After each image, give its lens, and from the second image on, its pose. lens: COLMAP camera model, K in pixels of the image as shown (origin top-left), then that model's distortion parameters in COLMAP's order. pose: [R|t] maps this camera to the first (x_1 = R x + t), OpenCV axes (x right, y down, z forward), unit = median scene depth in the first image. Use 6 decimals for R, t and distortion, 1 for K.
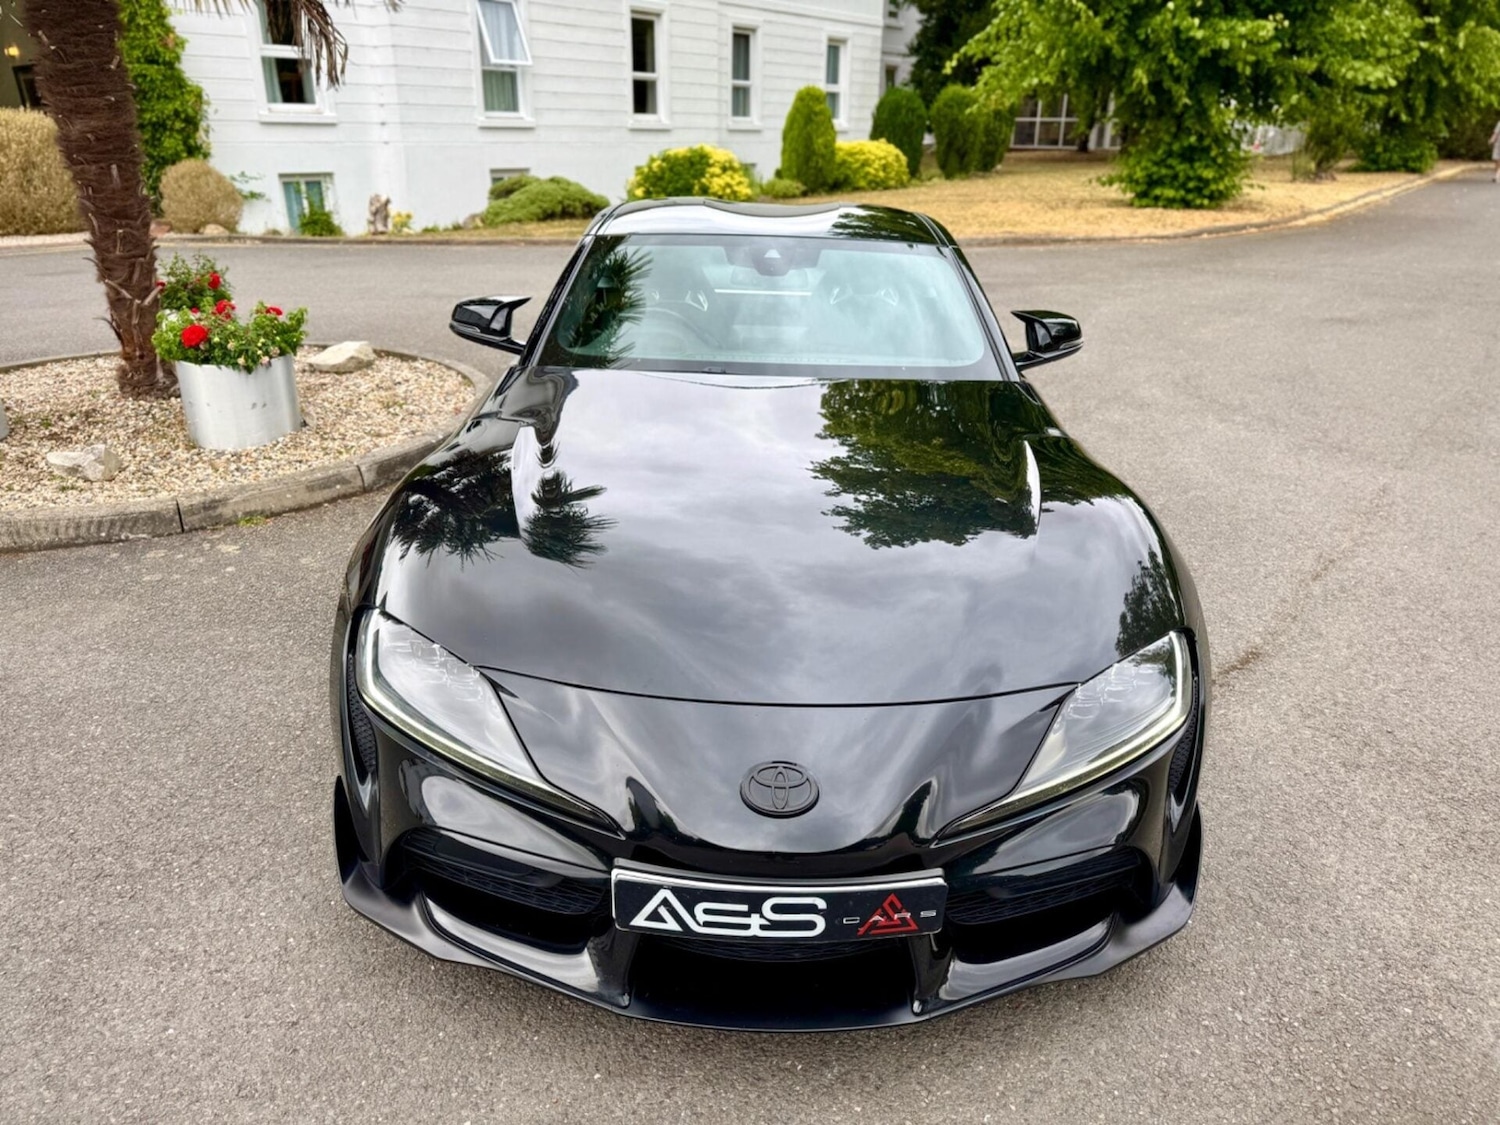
lens RADIAL K [[1057.6, 0, 750.0], [0, 1057.6, 562.5], [0, 0, 1]] dist [0.022898, -0.030117]
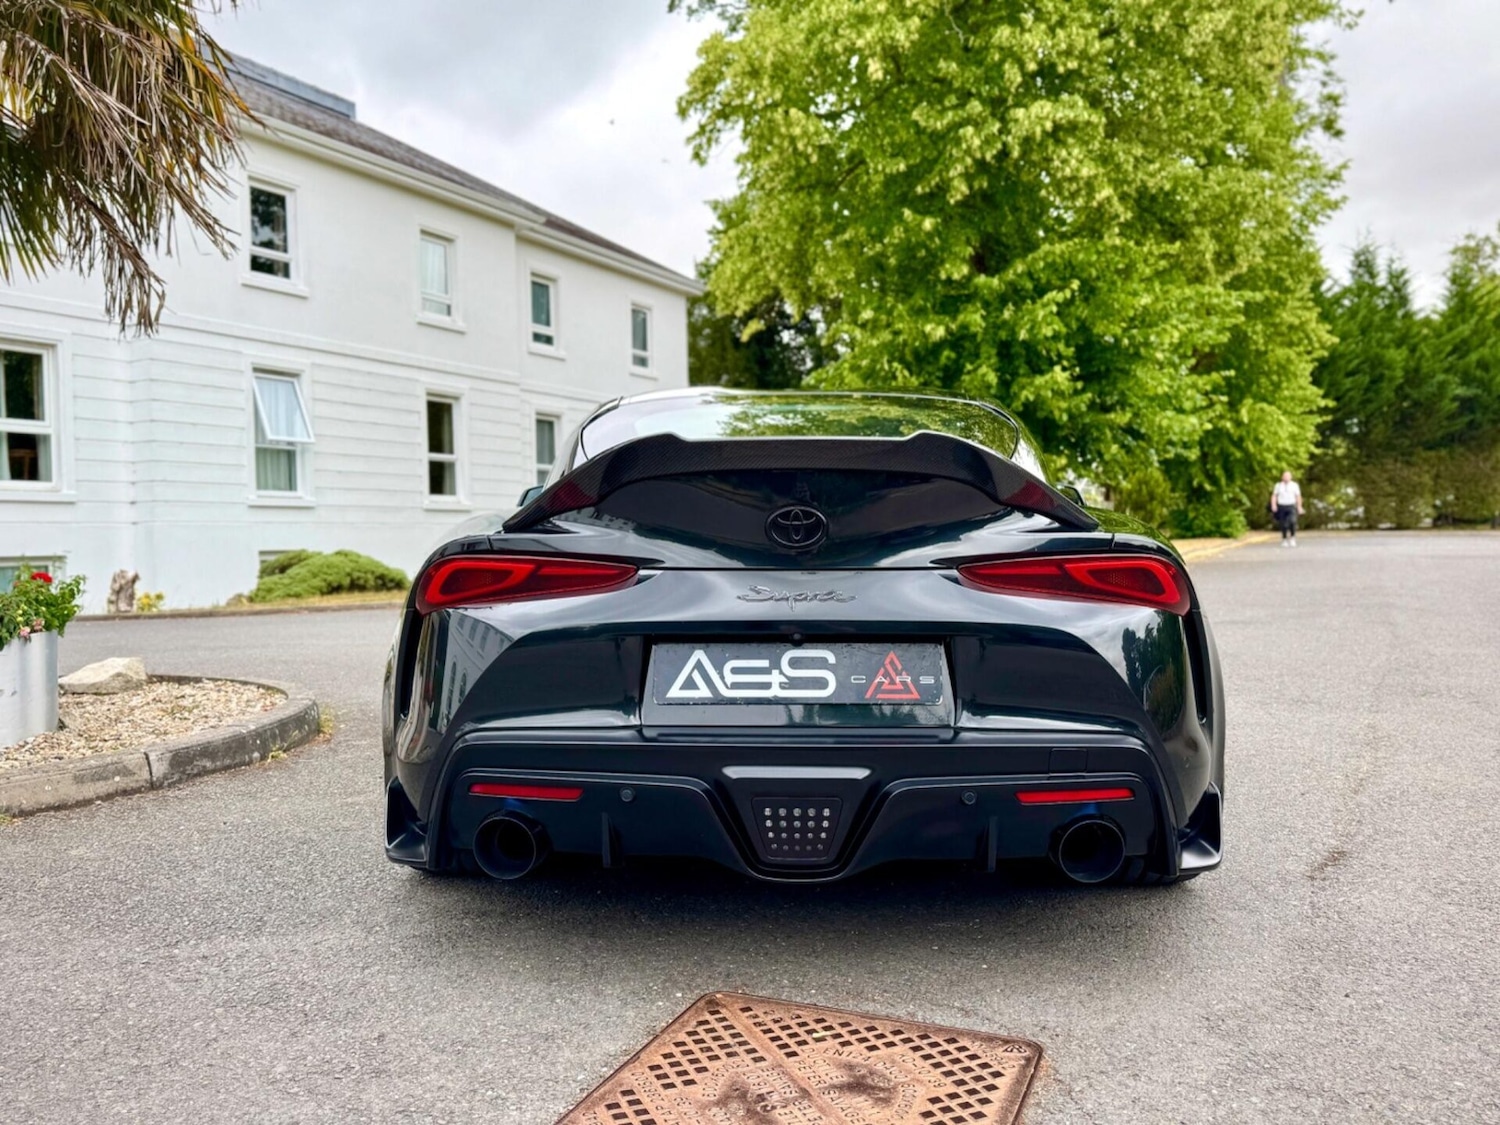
lens RADIAL K [[1213.1, 0, 751.1], [0, 1213.1, 568.8], [0, 0, 1]] dist [0.082060, -0.149545]
pose [[0.984481, -0.032941, 0.172371, -0.081452], [0.092343, 0.932484, -0.349209, 0.112224], [-0.149230, 0.359707, 0.921054, 0.079642]]
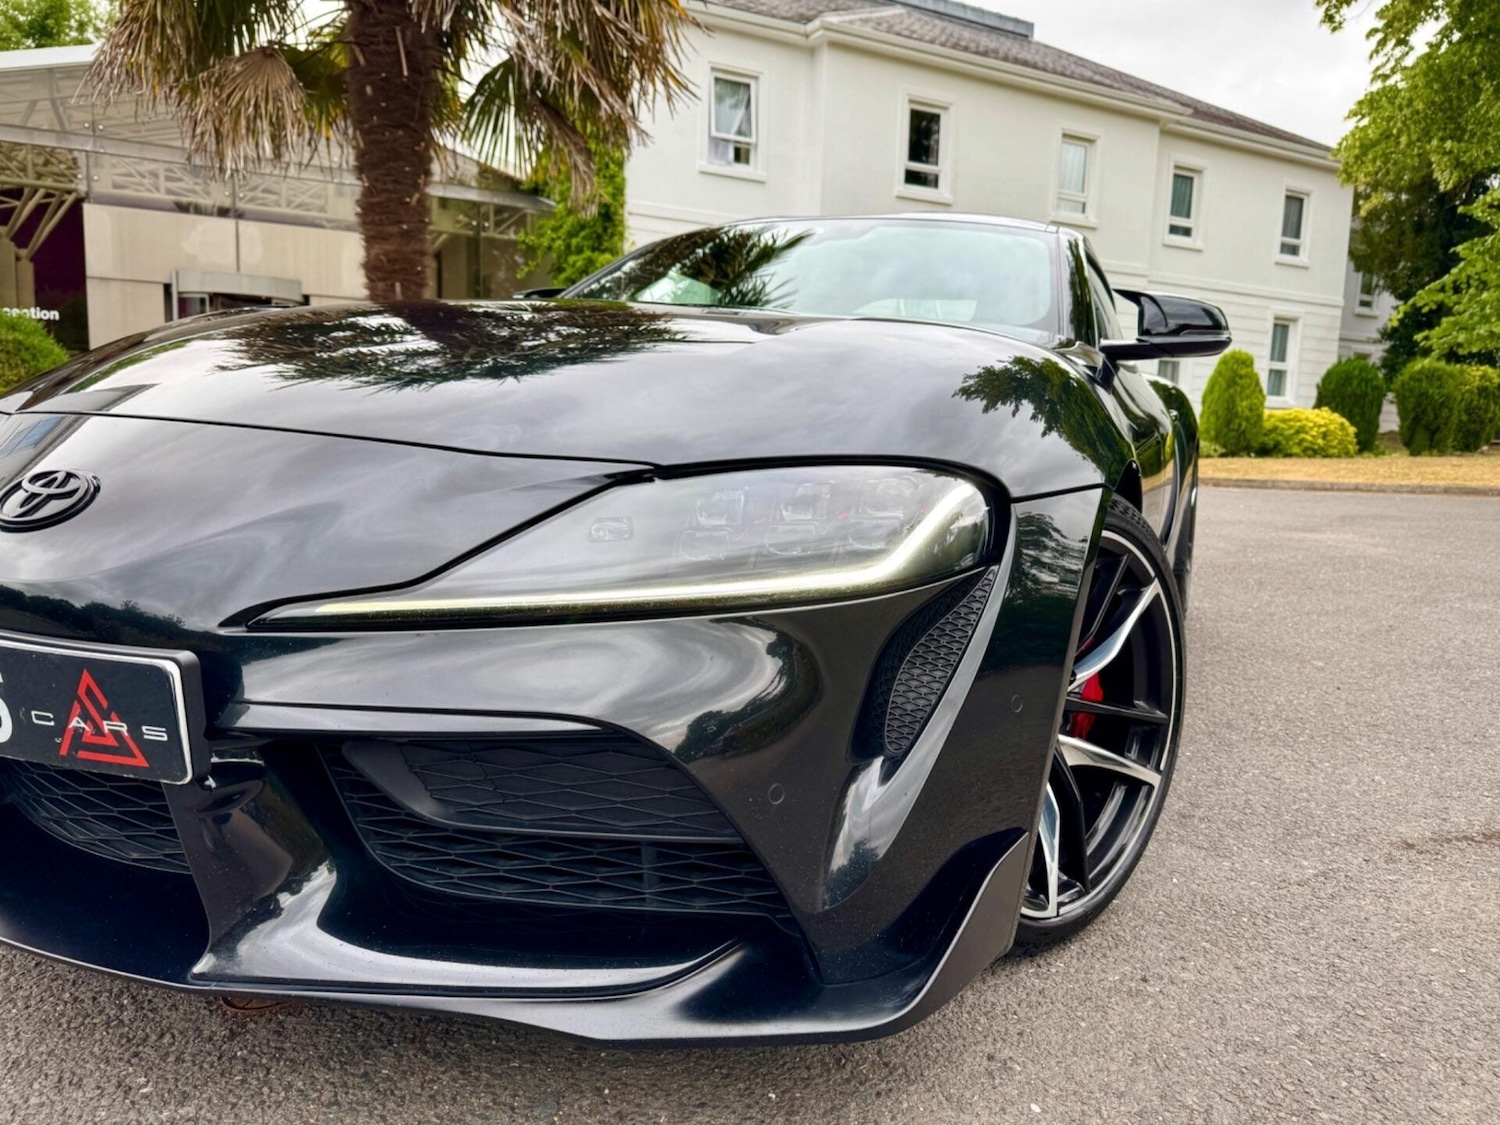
lens RADIAL K [[1063.7, 0, 749.9], [0, 1063.7, 567.0], [0, 0, 1]] dist [0.017756, -0.035396]
pose [[0.914227, 0.072032, -0.398749, 0.205358], [-0.173794, 0.958667, -0.225287, 0.100416], [0.366040, 0.275263, 0.888957, 0.190638]]
